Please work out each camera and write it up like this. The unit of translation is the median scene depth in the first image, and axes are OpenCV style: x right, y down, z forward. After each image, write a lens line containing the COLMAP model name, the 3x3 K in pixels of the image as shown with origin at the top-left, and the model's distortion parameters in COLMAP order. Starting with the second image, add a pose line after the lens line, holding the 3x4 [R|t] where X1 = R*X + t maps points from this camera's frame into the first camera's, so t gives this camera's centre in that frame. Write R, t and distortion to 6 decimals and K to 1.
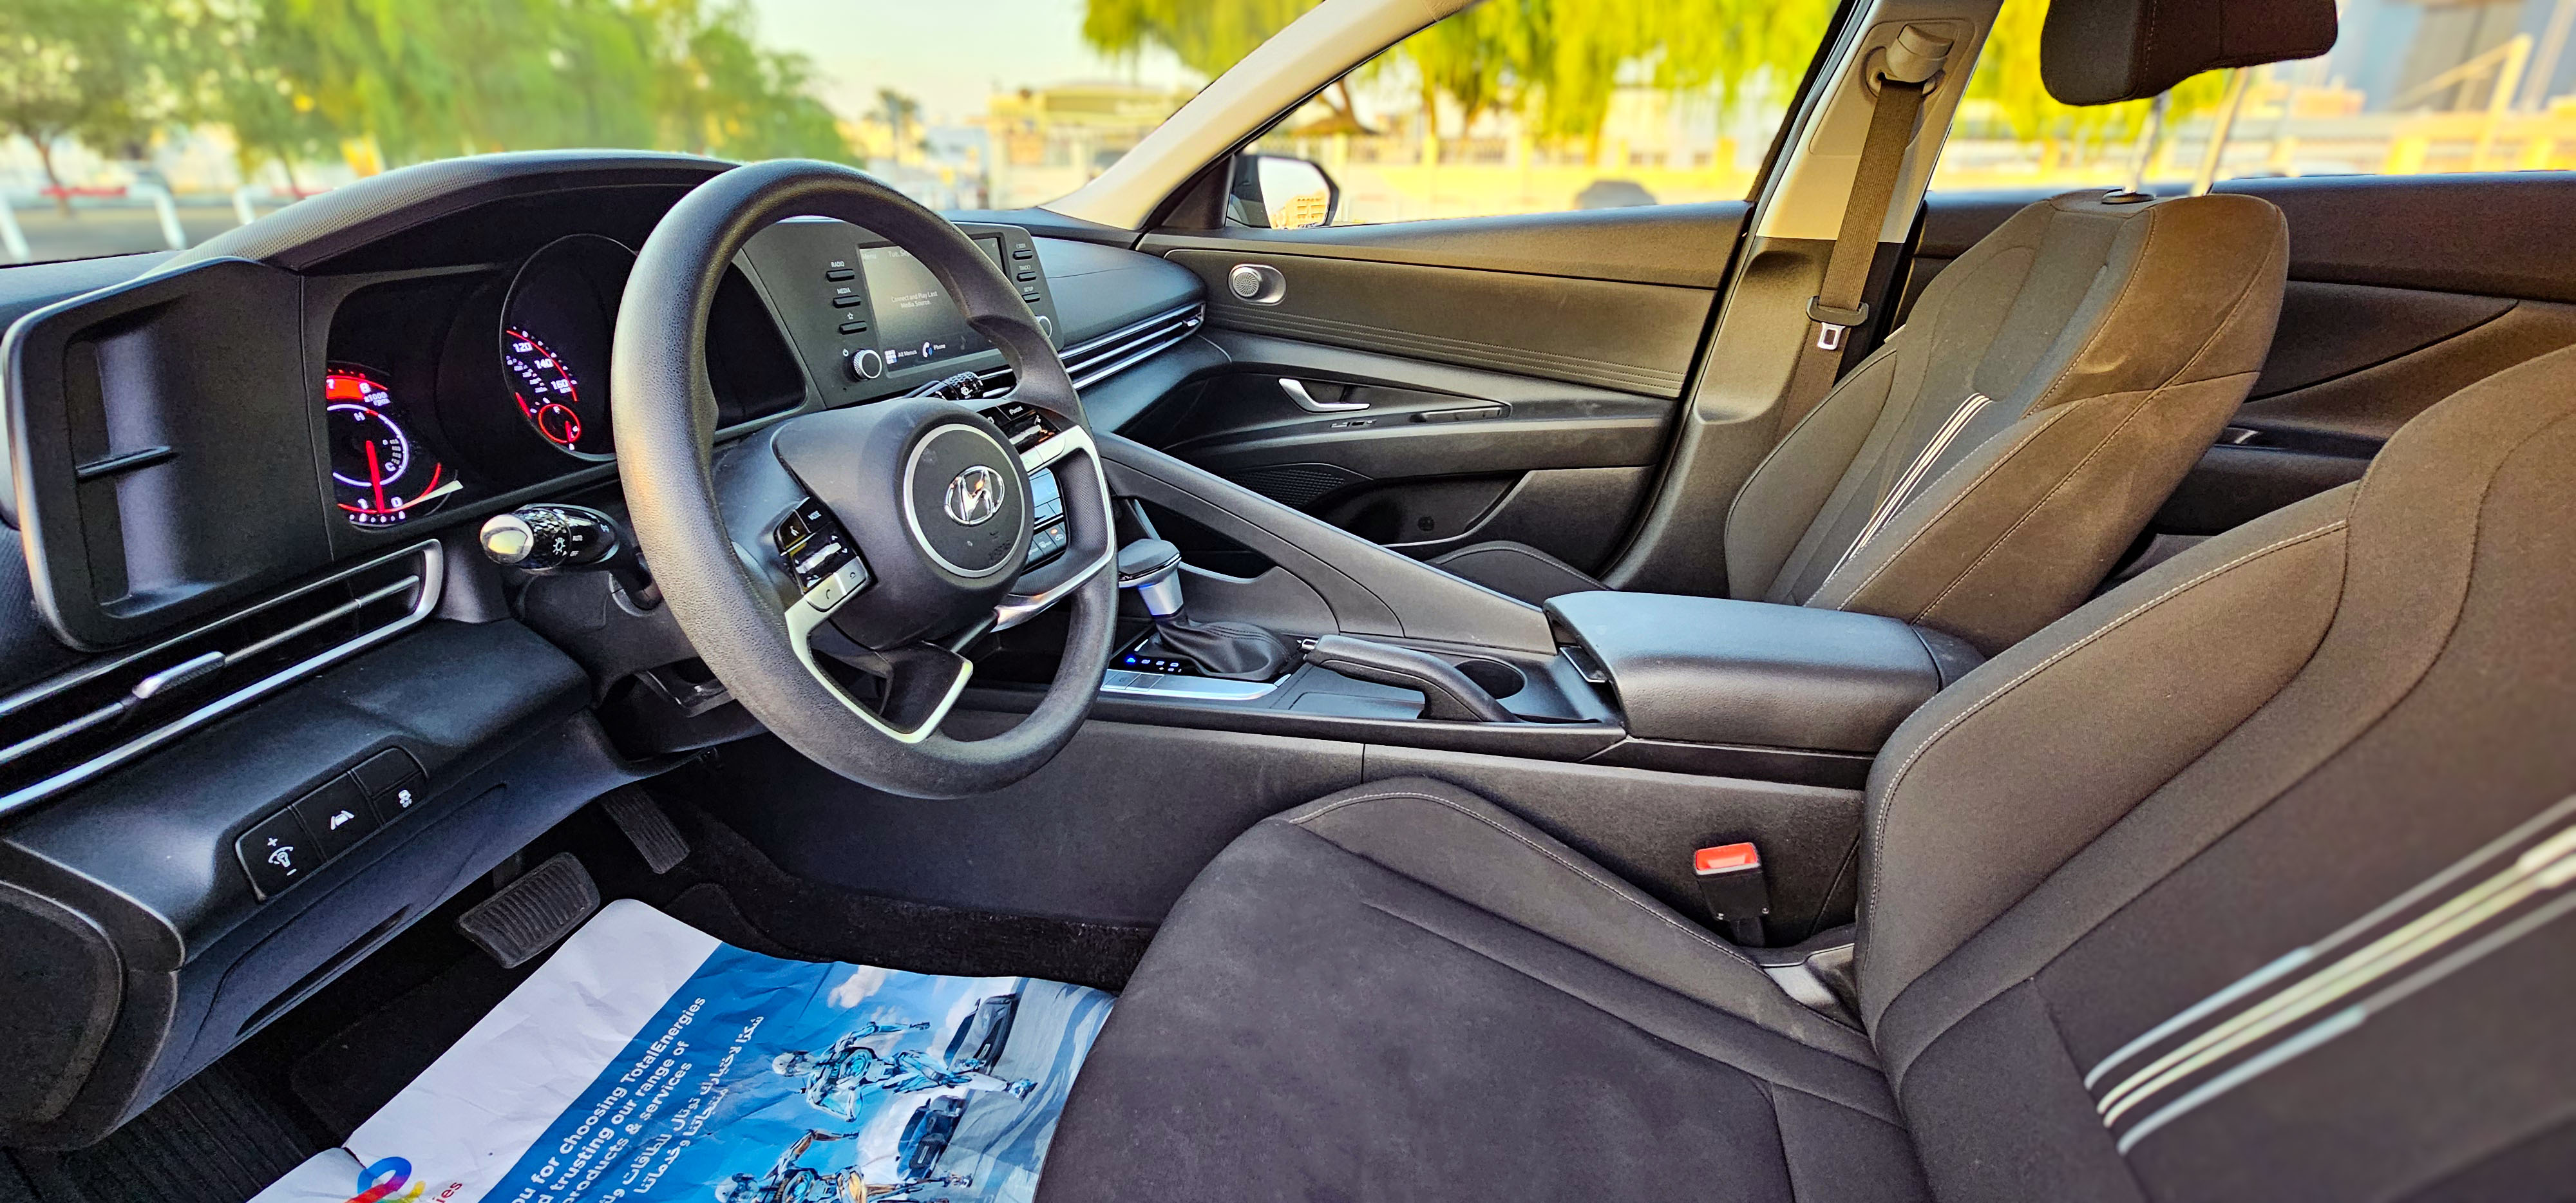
lens RADIAL K [[1140.8, 0, 1288.0], [0, 1140.8, 601.5], [0, 0, 1]] dist [-0.000143, 0.000009]
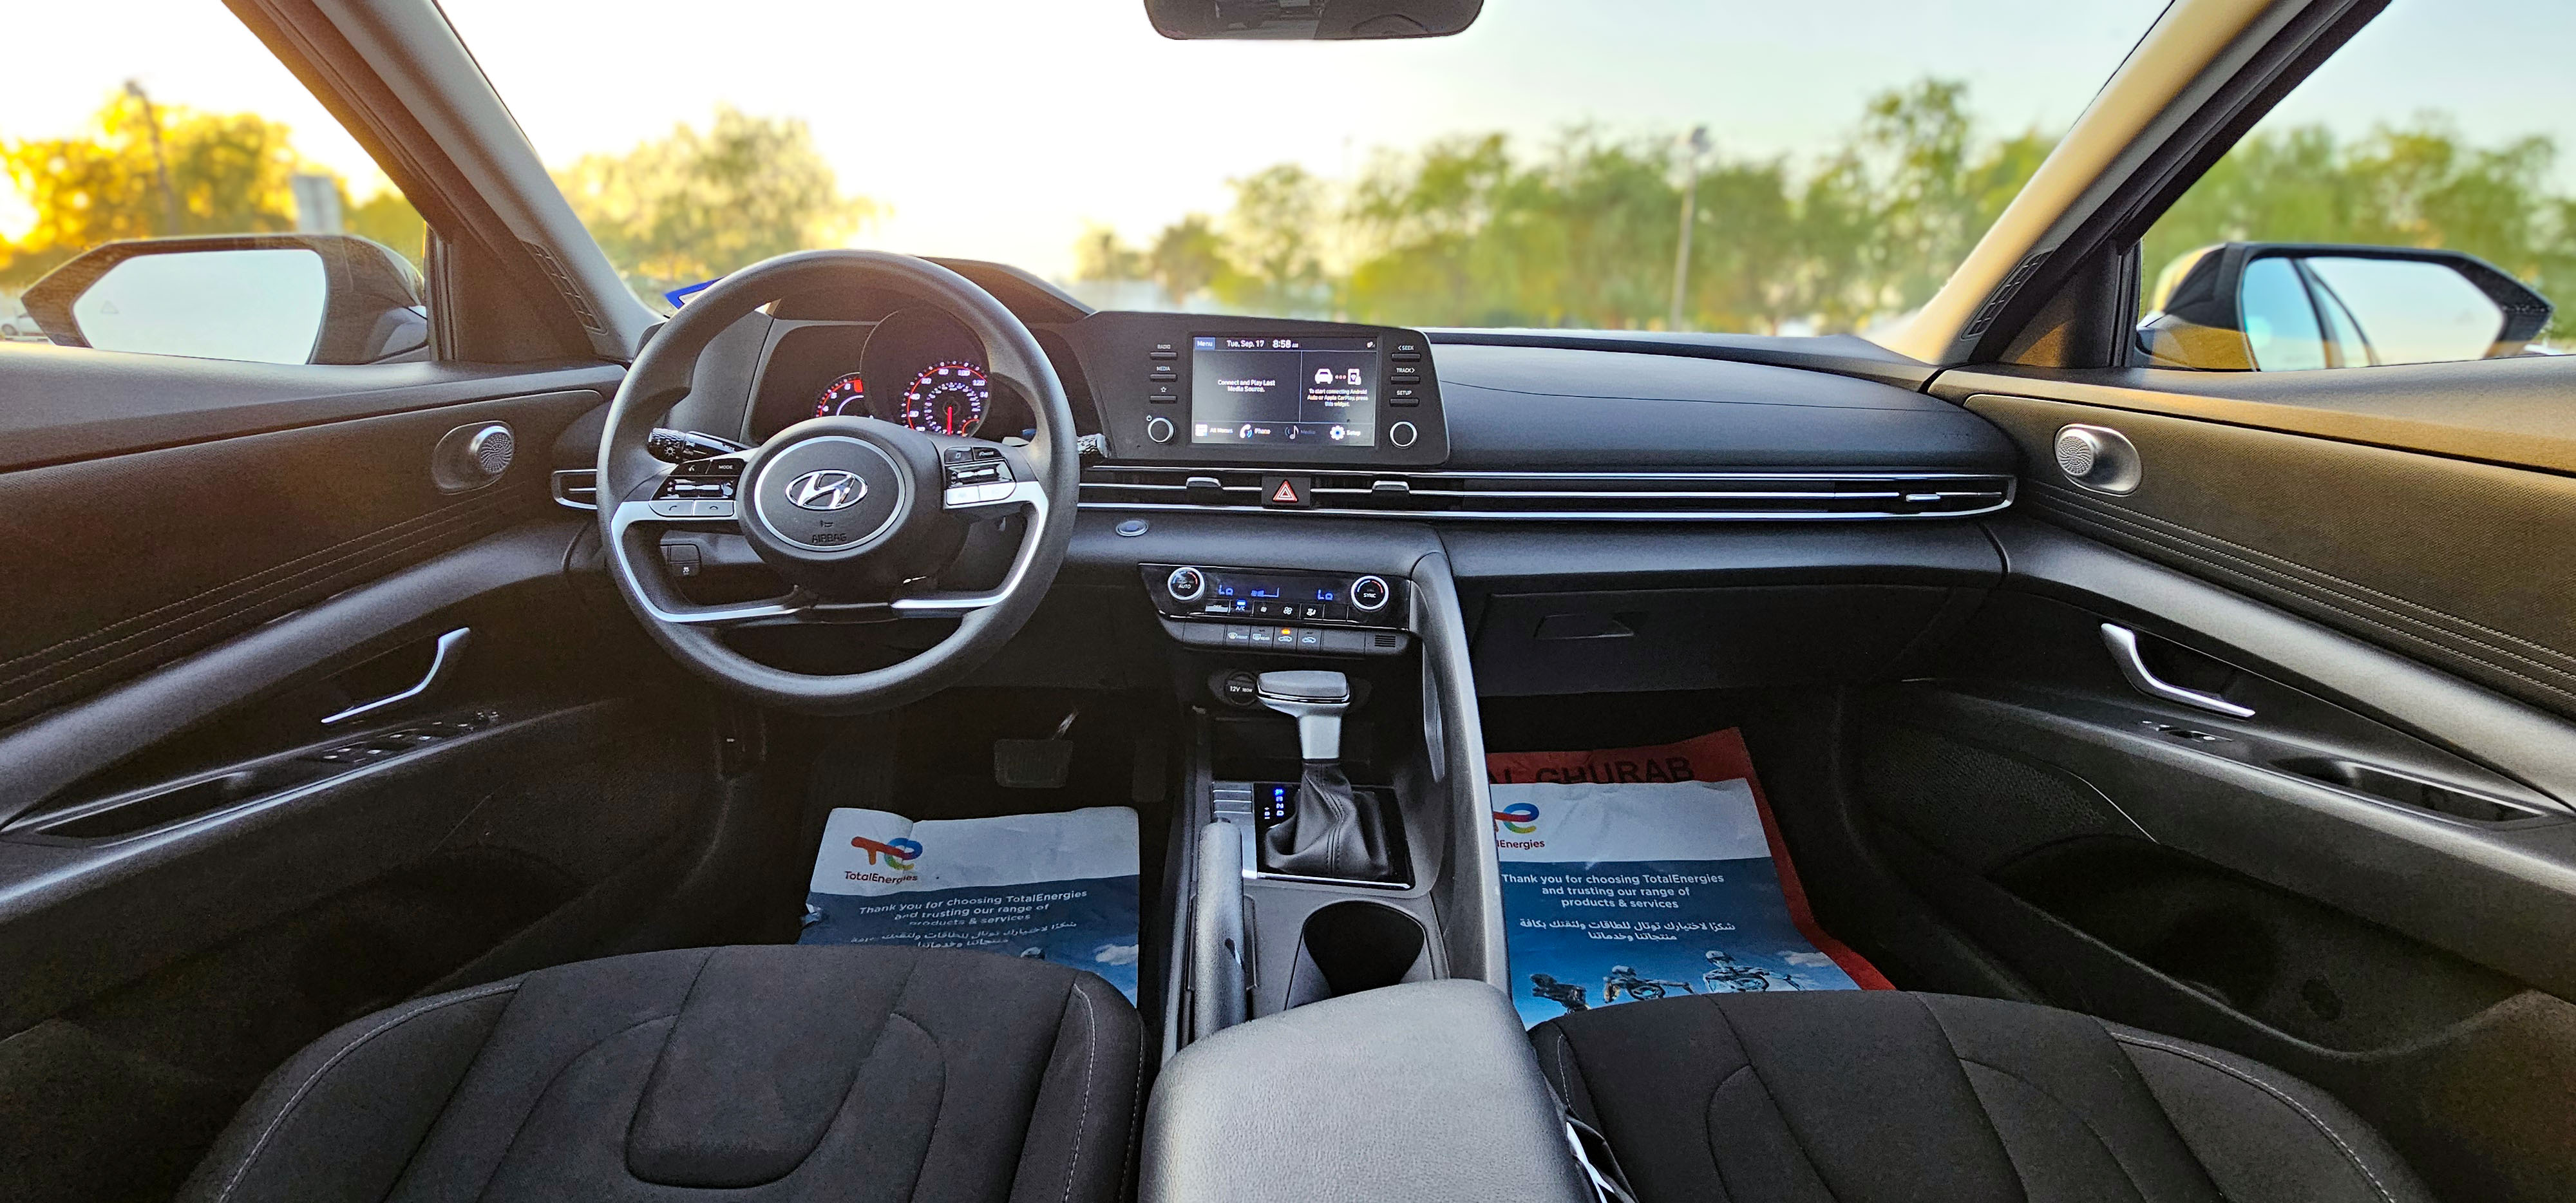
lens RADIAL K [[1140.8, 0, 1288.0], [0, 1140.8, 601.5], [0, 0, 1]] dist [-0.000143, 0.000009]
pose [[0.233953, 0.218963, -0.947270, 0.452507], [-0.363591, 0.923319, 0.123628, -0.130430], [0.901703, 0.315496, 0.295626, 0.472308]]
